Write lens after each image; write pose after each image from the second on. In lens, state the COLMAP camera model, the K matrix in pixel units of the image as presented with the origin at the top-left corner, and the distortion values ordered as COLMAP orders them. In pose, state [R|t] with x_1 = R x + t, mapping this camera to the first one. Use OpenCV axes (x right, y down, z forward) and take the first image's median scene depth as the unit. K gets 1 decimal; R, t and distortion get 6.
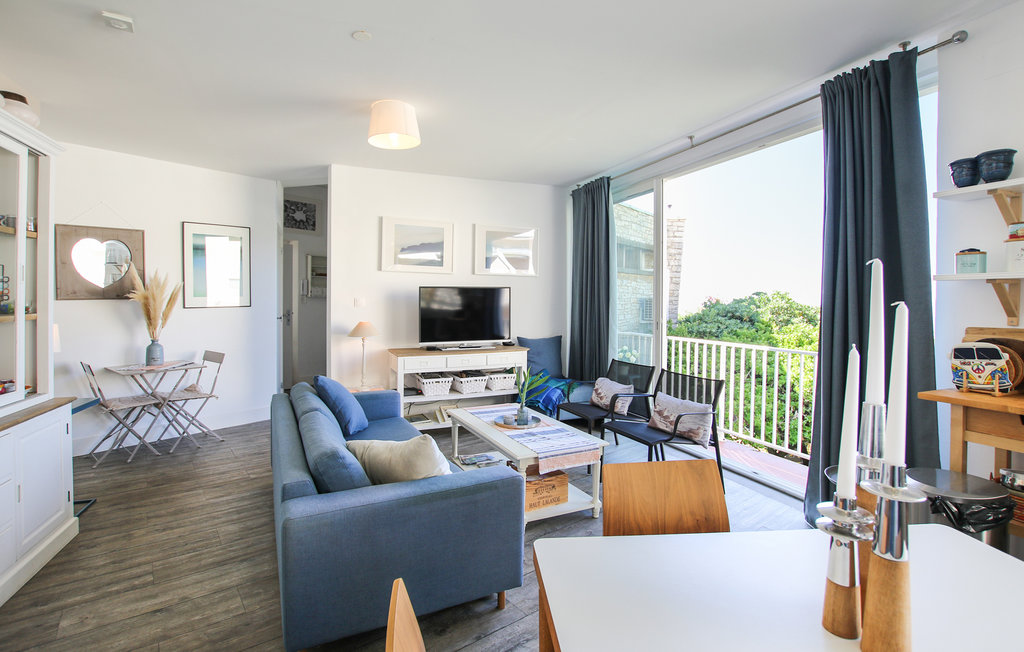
lens RADIAL K [[450.5, 0, 512.0], [0, 450.5, 326.0], [0, 0, 1]] dist [0.000521, -0.000117]
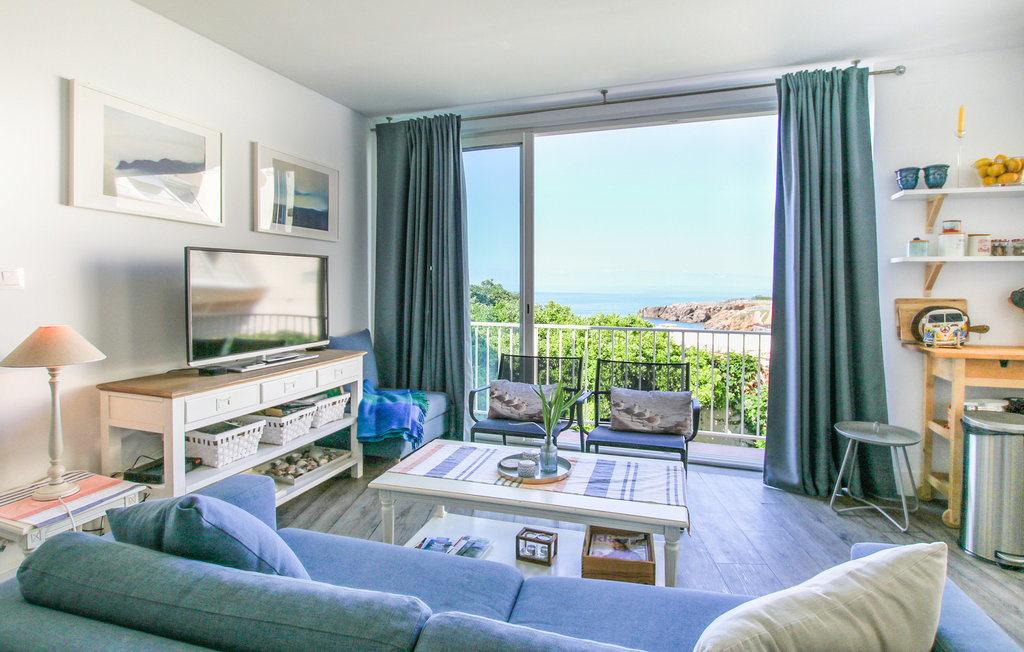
lens RADIAL K [[482.9, 0, 512.0], [0, 482.9, 326.0], [0, 0, 1]] dist [-0.020918, 0.000063]
pose [[0.685034, -0.061525, 0.725908, -0.357696], [0.041162, 0.998105, 0.045750, -0.013254], [-0.727347, -0.001461, 0.686268, 0.410064]]
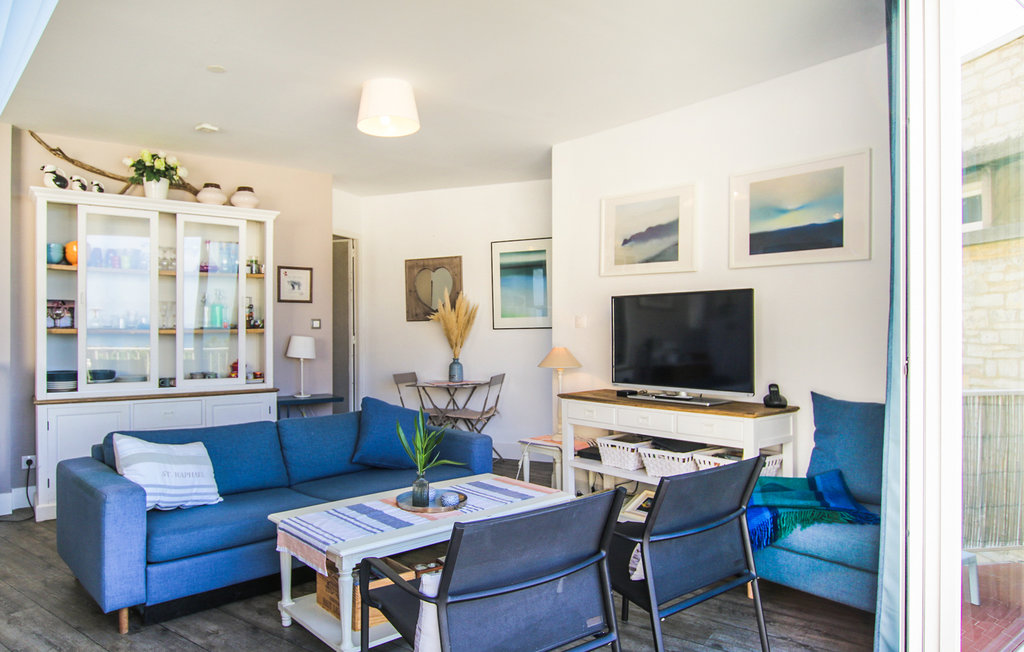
lens RADIAL K [[717.3, 0, 512.0], [0, 717.3, 326.0], [0, 0, 1]] dist [0.001454, 0.000095]
pose [[0.276853, 0.002214, -0.960910, 0.783908], [-0.042668, 0.999039, -0.009992, -0.030671], [0.959964, 0.043767, 0.276682, 0.595801]]
